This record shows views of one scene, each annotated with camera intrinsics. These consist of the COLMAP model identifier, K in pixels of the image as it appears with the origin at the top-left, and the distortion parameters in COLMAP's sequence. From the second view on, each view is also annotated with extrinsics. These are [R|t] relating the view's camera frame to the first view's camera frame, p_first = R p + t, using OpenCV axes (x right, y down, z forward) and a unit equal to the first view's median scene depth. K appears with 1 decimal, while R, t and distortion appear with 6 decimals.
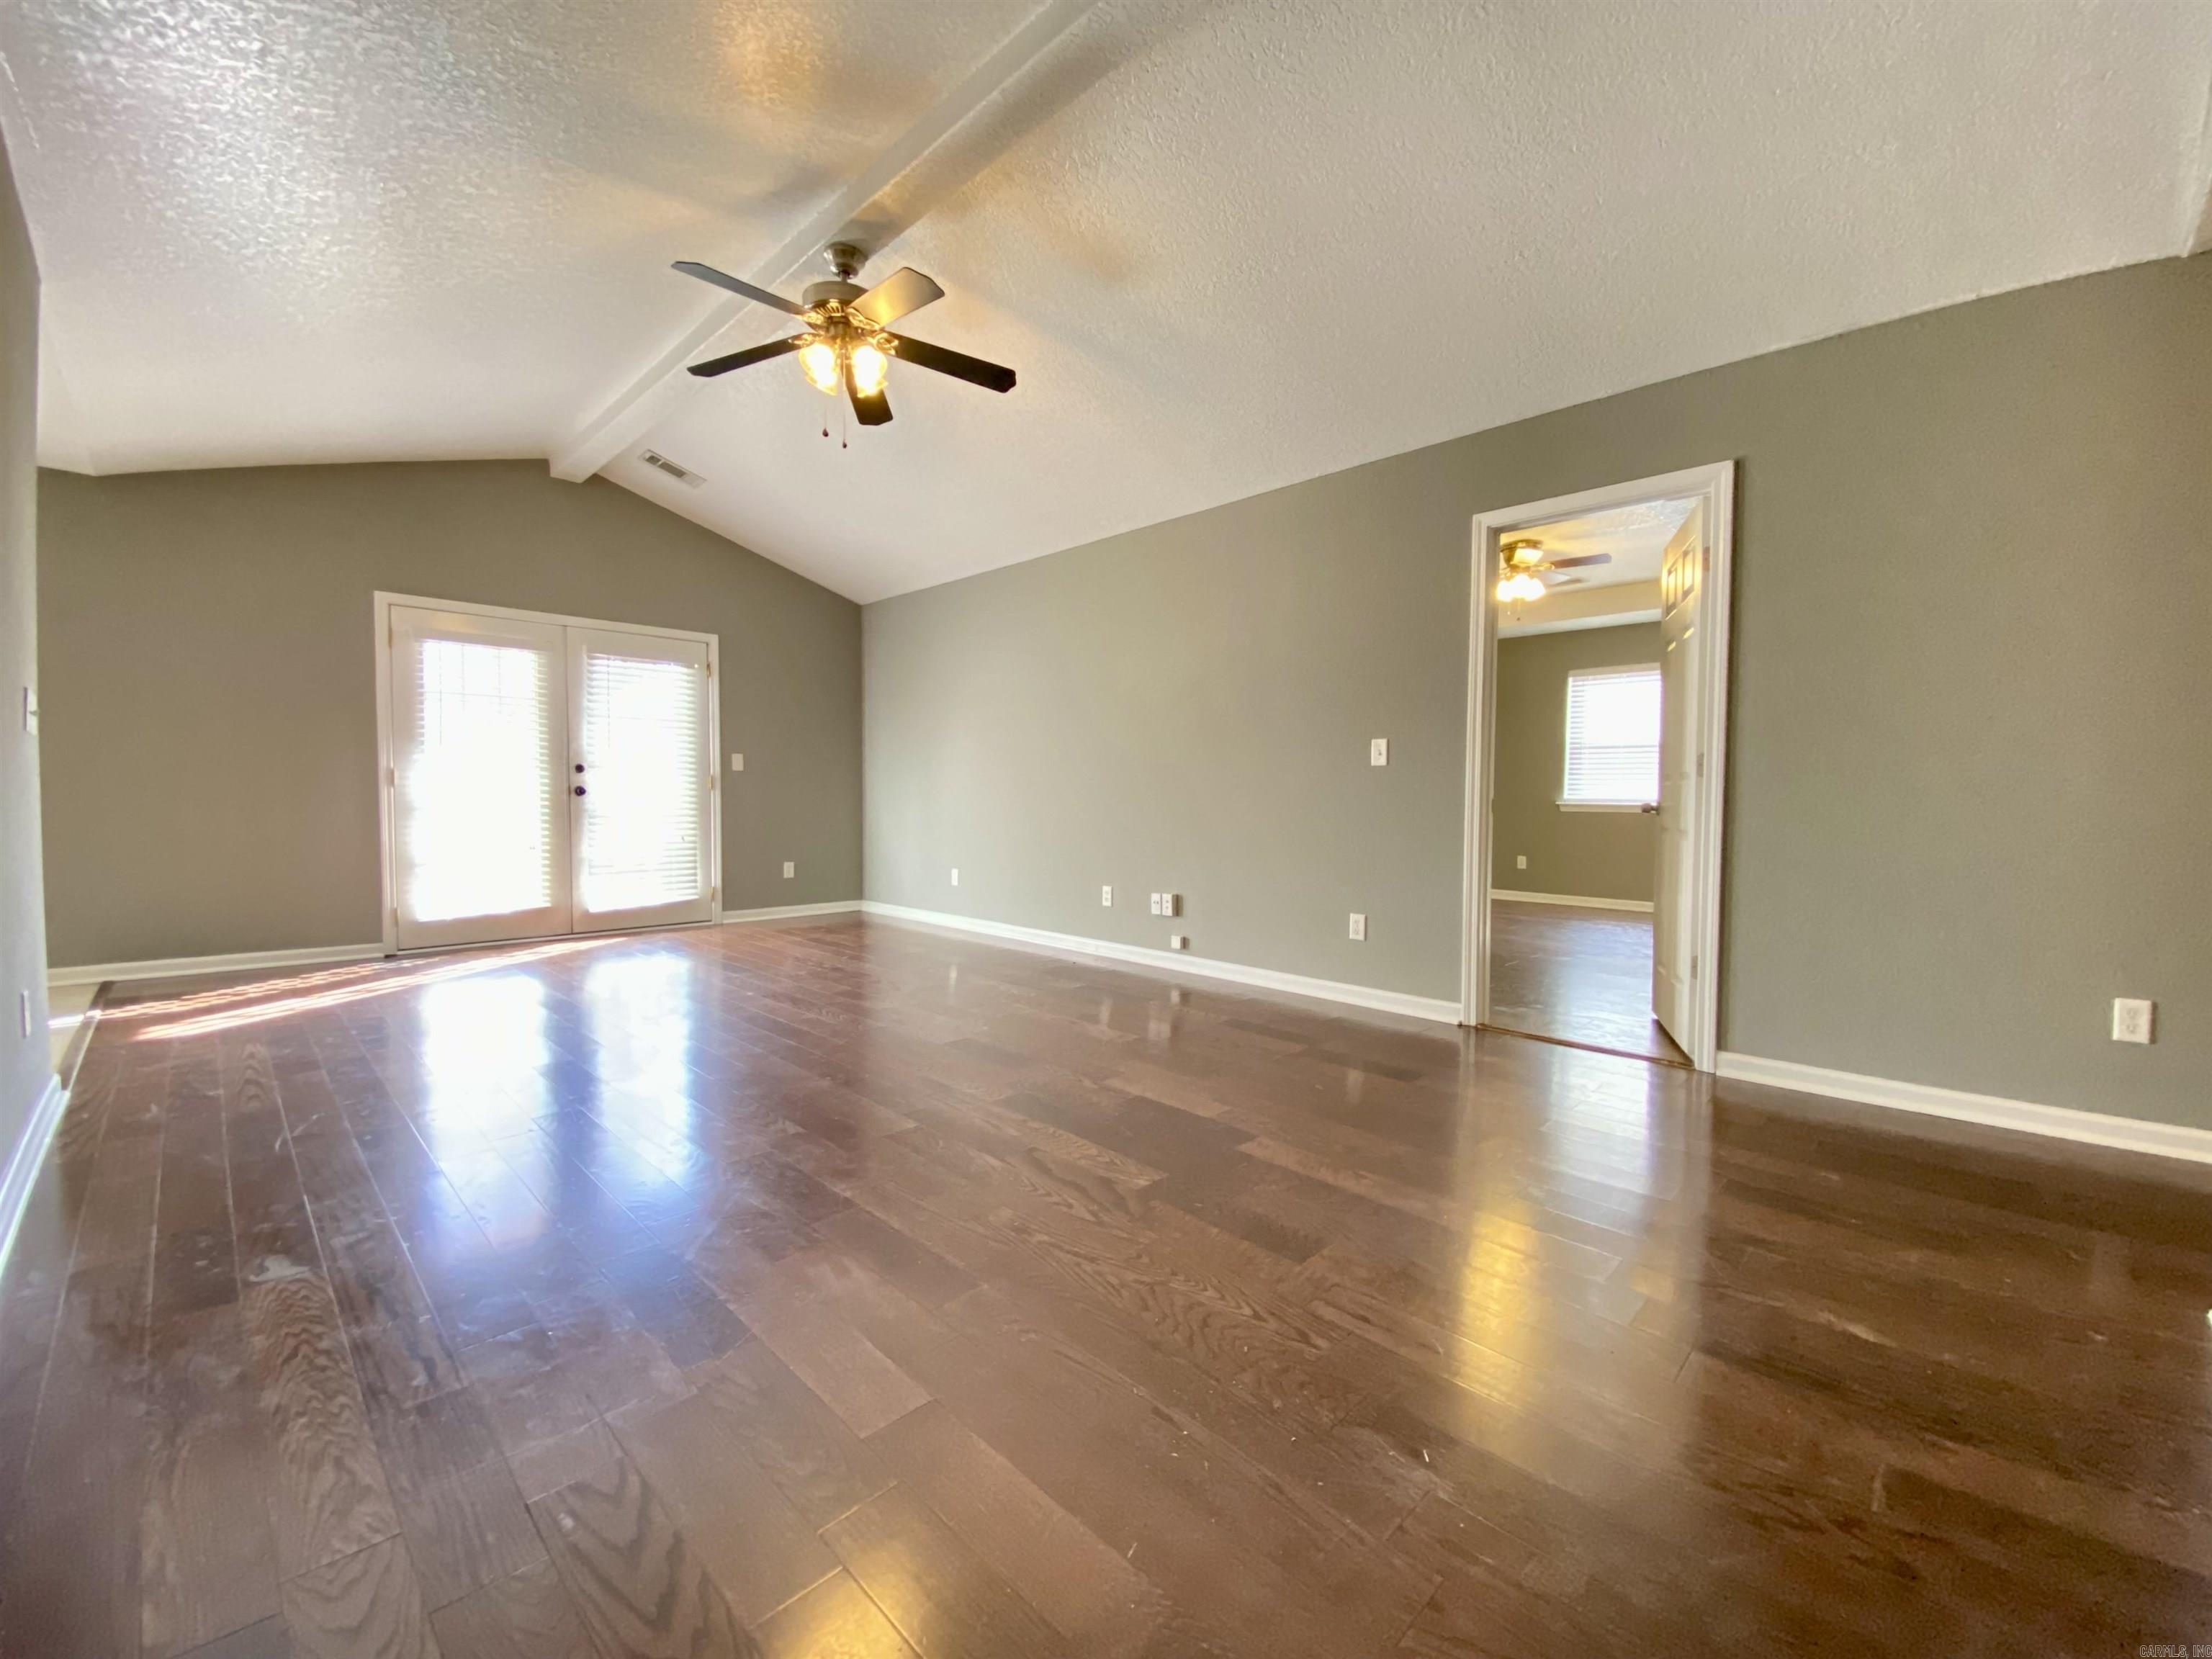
lens RADIAL K [[894.6, 0, 1099.8], [0, 894.6, 828.2], [0, 0, 1]] dist [0.007722, -0.012345]
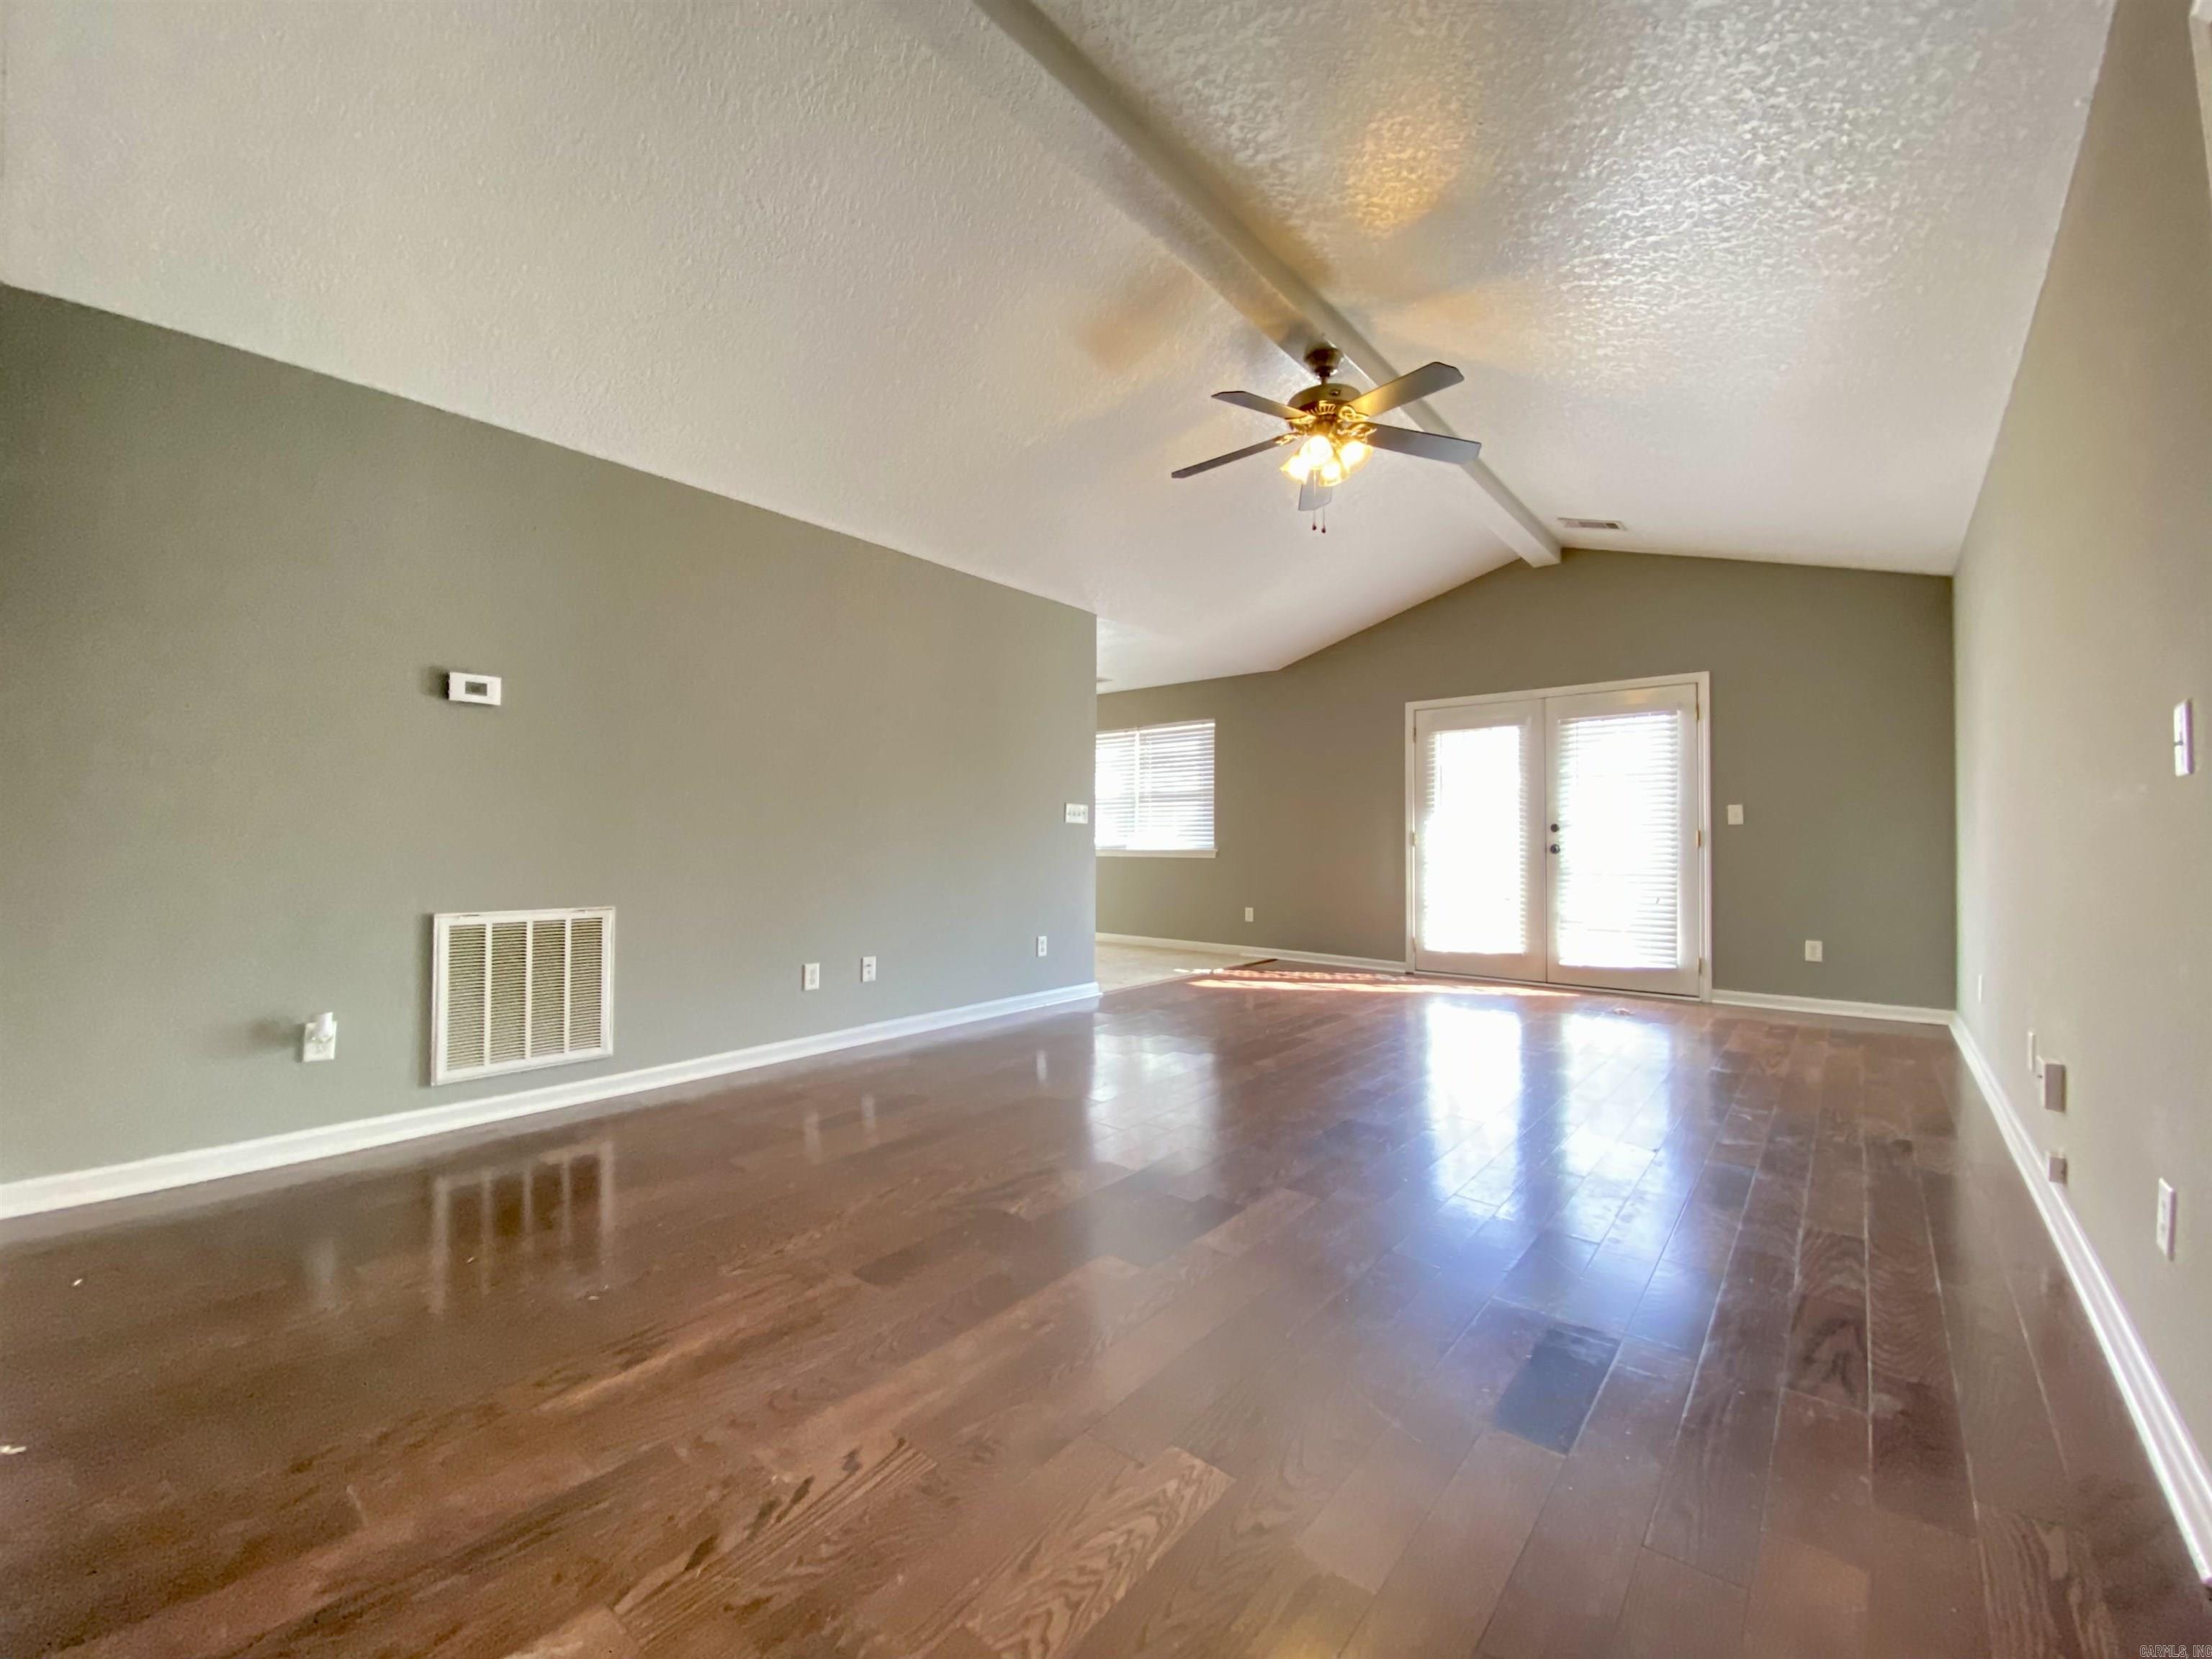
lens RADIAL K [[894.6, 0, 1103.4], [0, 894.6, 818.2], [0, 0, 1]] dist [0.007722, -0.012345]
pose [[0.082185, -0.034336, -0.996025, 0.439616], [-0.040347, 0.998472, -0.037749, -0.016207], [0.995800, 0.043289, 0.080674, 0.381071]]
